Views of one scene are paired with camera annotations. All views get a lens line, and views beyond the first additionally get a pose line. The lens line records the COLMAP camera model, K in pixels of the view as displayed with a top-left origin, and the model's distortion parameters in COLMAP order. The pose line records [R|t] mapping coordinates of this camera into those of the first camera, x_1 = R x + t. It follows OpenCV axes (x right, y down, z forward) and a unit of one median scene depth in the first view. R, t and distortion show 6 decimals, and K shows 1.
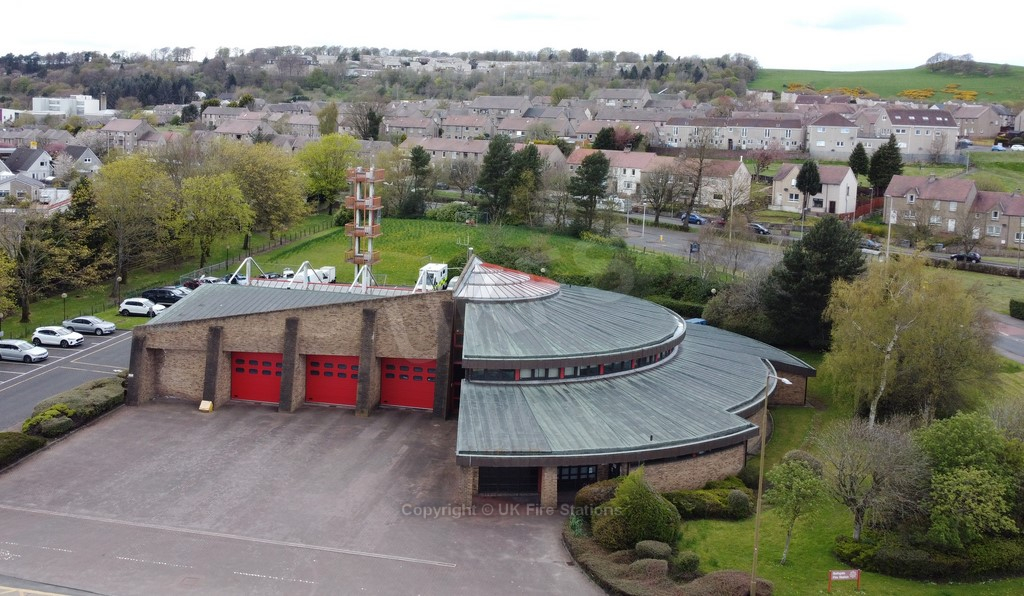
lens RADIAL K [[1008.8, 0, 463.6], [0, 1008.8, 218.9], [0, 0, 1]] dist [0.013385, -0.022840]
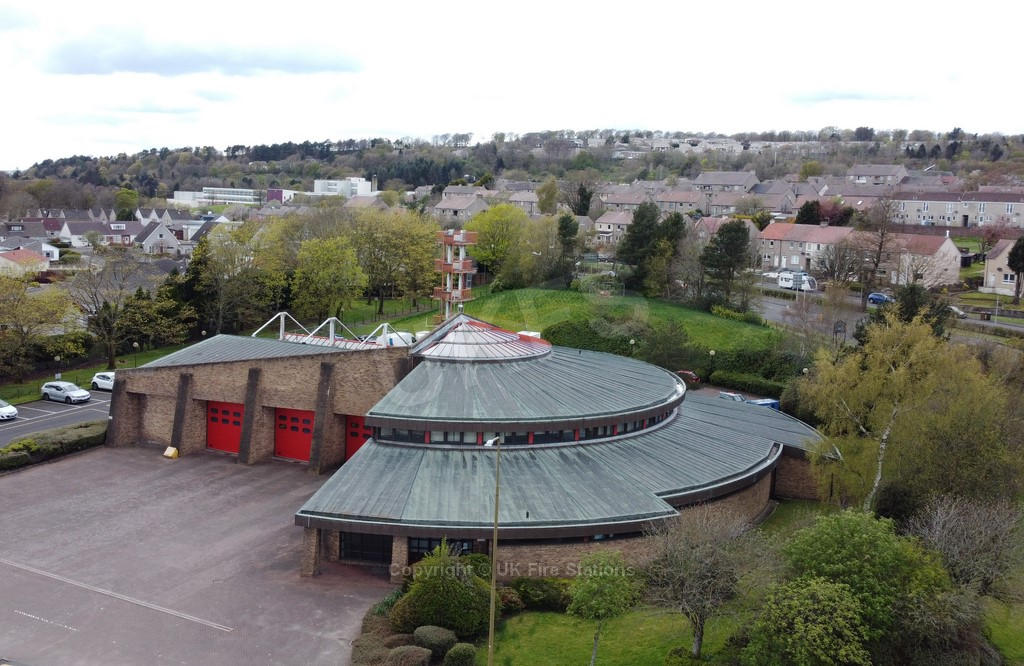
lens RADIAL K [[999.7, 0, 485.1], [0, 999.7, 297.1], [0, 0, 1]] dist [0.015030, -0.027996]
pose [[0.965575, 0.026646, -0.258758, 0.254181], [-0.028161, 0.999601, -0.002153, 0.021436], [0.258598, 0.009365, 0.965940, 0.104019]]
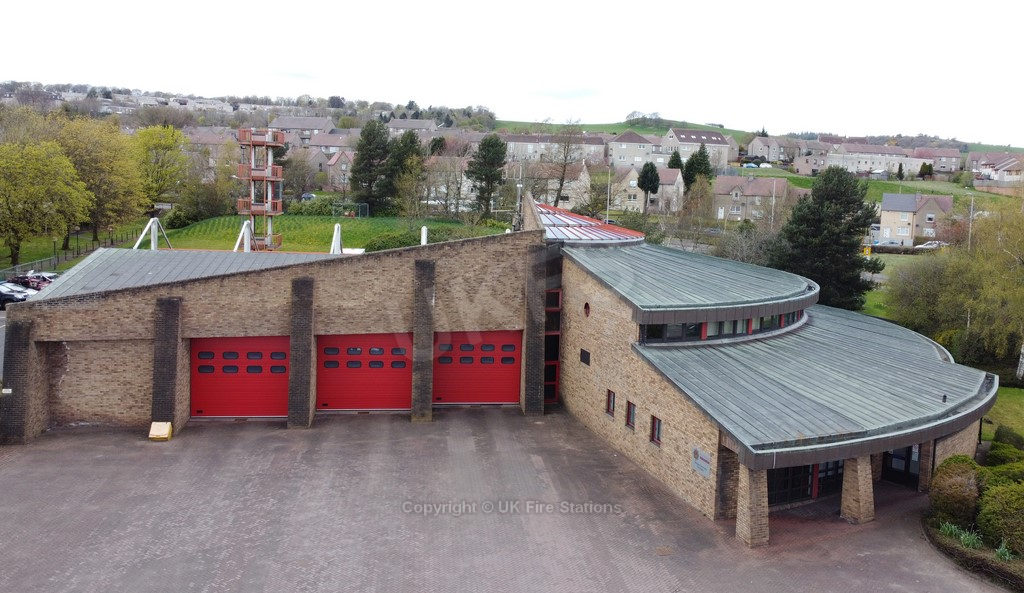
lens RADIAL K [[871.4, 0, 572.6], [0, 871.4, 267.5], [0, 0, 1]] dist [0.006113, -0.006925]
pose [[0.924594, -0.033563, 0.379474, -0.190144], [0.028304, 0.999411, 0.019431, 0.073815], [-0.379902, -0.007225, 0.924998, 0.372039]]
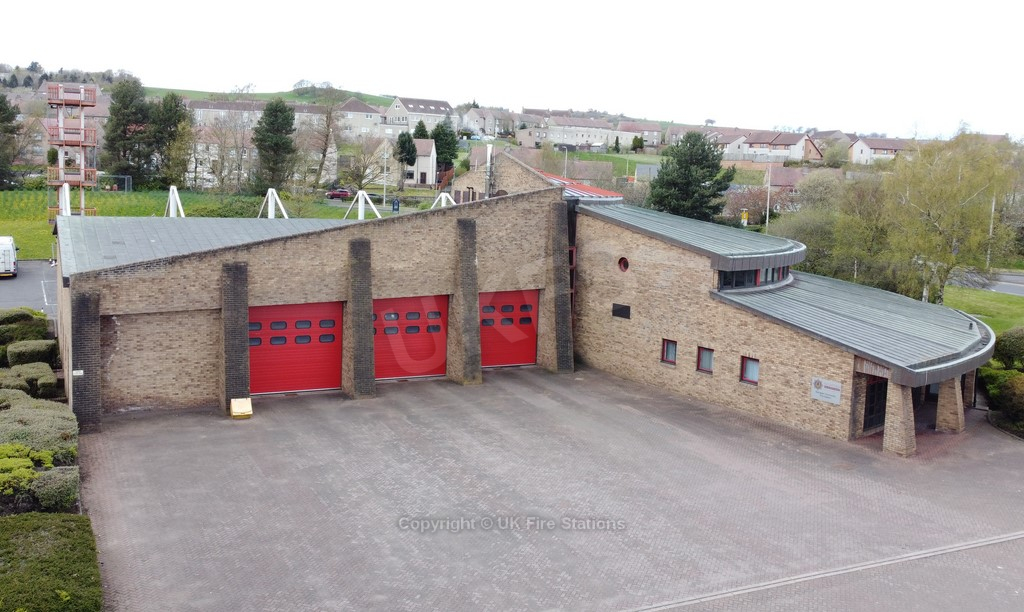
lens RADIAL K [[943.0, 0, 485.7], [0, 943.0, 262.6], [0, 0, 1]] dist [0.012186, -0.018523]
pose [[0.786350, -0.066327, 0.614210, -0.390561], [0.051003, 0.997796, 0.042452, 0.079466], [-0.615672, -0.002055, 0.788000, 0.446007]]
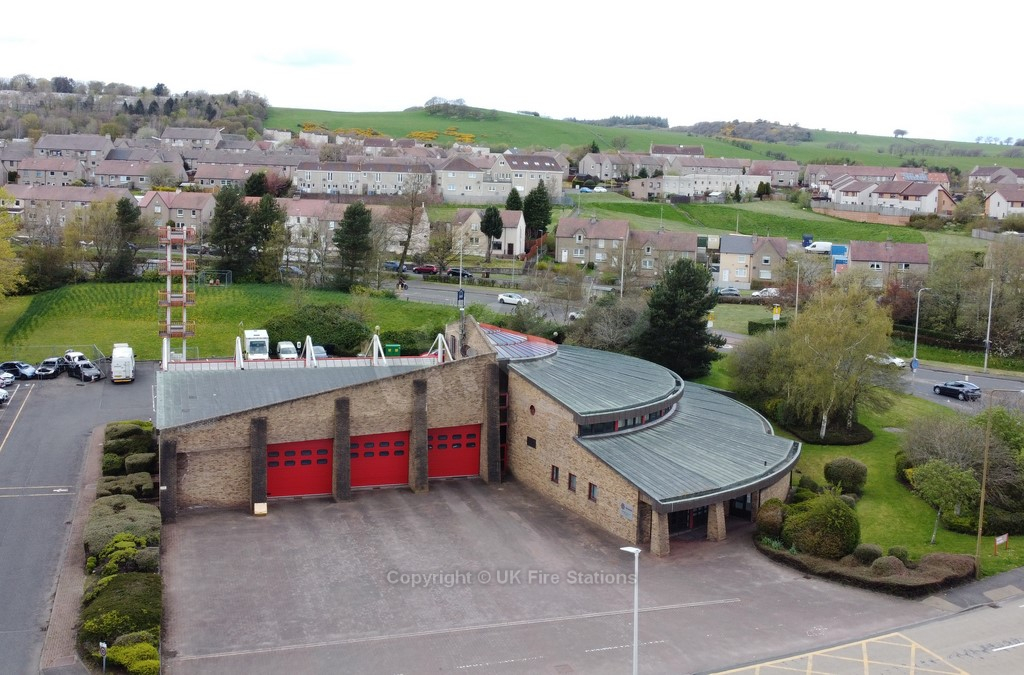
lens RADIAL K [[1062.3, 0, 508.9], [0, 1062.3, 283.2], [0, 0, 1]] dist [0.016002, -0.029335]
pose [[0.859058, -0.056700, 0.508729, -0.451362], [0.046885, 0.998384, 0.032102, -0.025433], [-0.509727, -0.003726, 0.860328, 0.083067]]
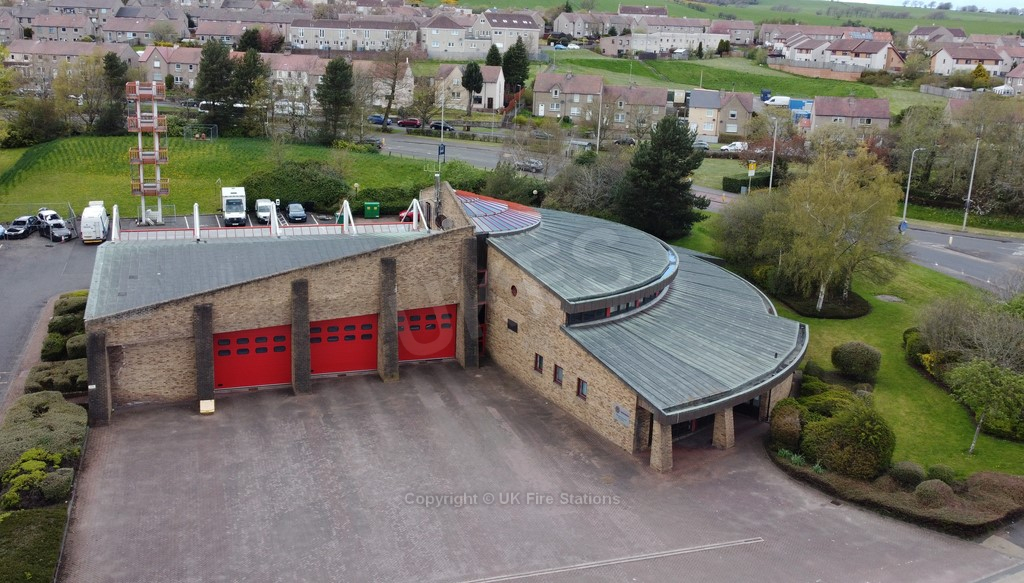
lens RADIAL K [[906.5, 0, 482.9], [0, 906.5, 245.9], [0, 0, 1]] dist [0.011243, -0.017581]
pose [[0.862476, -0.117429, 0.492287, -0.342903], [0.044011, 0.986427, 0.158195, -0.032356], [-0.504181, -0.114773, 0.855937, 0.264670]]
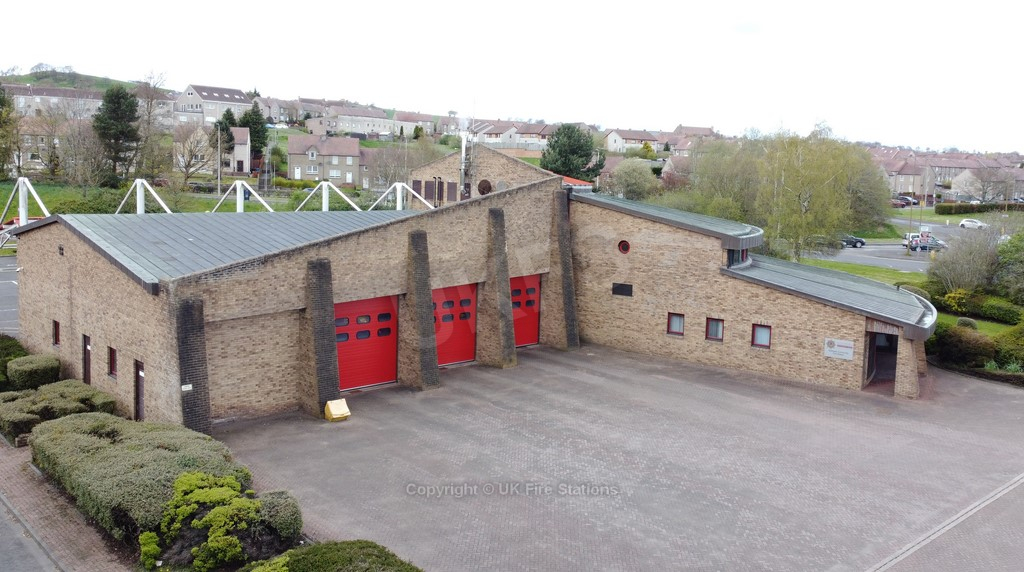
lens RADIAL K [[876.0, 0, 524.5], [0, 876.0, 245.4], [0, 0, 1]] dist [0.012639, -0.017484]
pose [[0.553118, -0.091595, 0.828053, -0.486167], [0.068227, 0.995579, 0.064552, 0.066787], [-0.830305, 0.020791, 0.556922, 0.568689]]
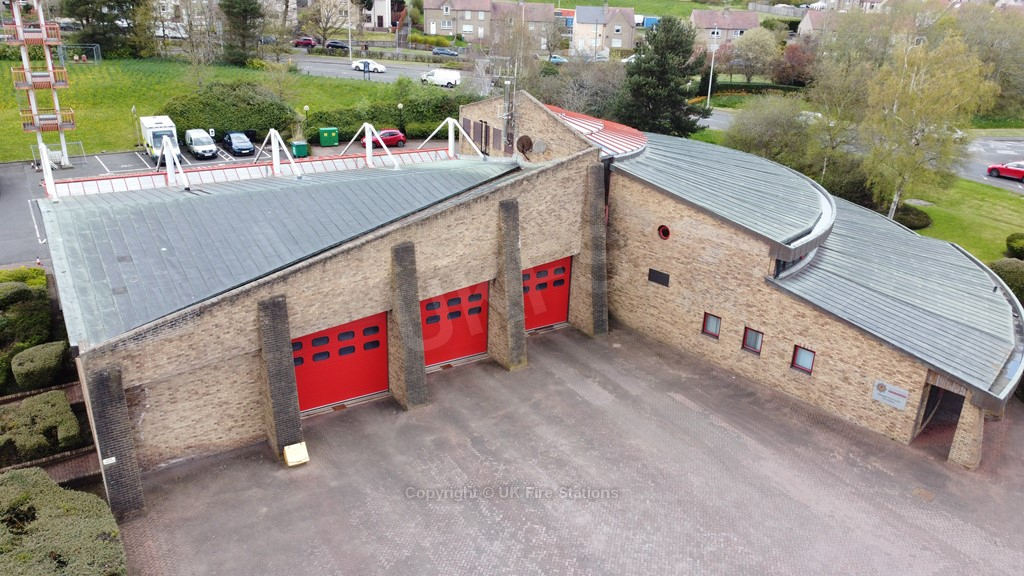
lens RADIAL K [[773.4, 0, 511.7], [0, 773.4, 287.6], [0, 0, 1]] dist [0.006519, -0.007339]
pose [[0.709662, -0.268249, 0.651477, -0.347348], [0.058083, 0.943809, 0.325348, -0.009027], [-0.702144, -0.193048, 0.685366, 0.580153]]
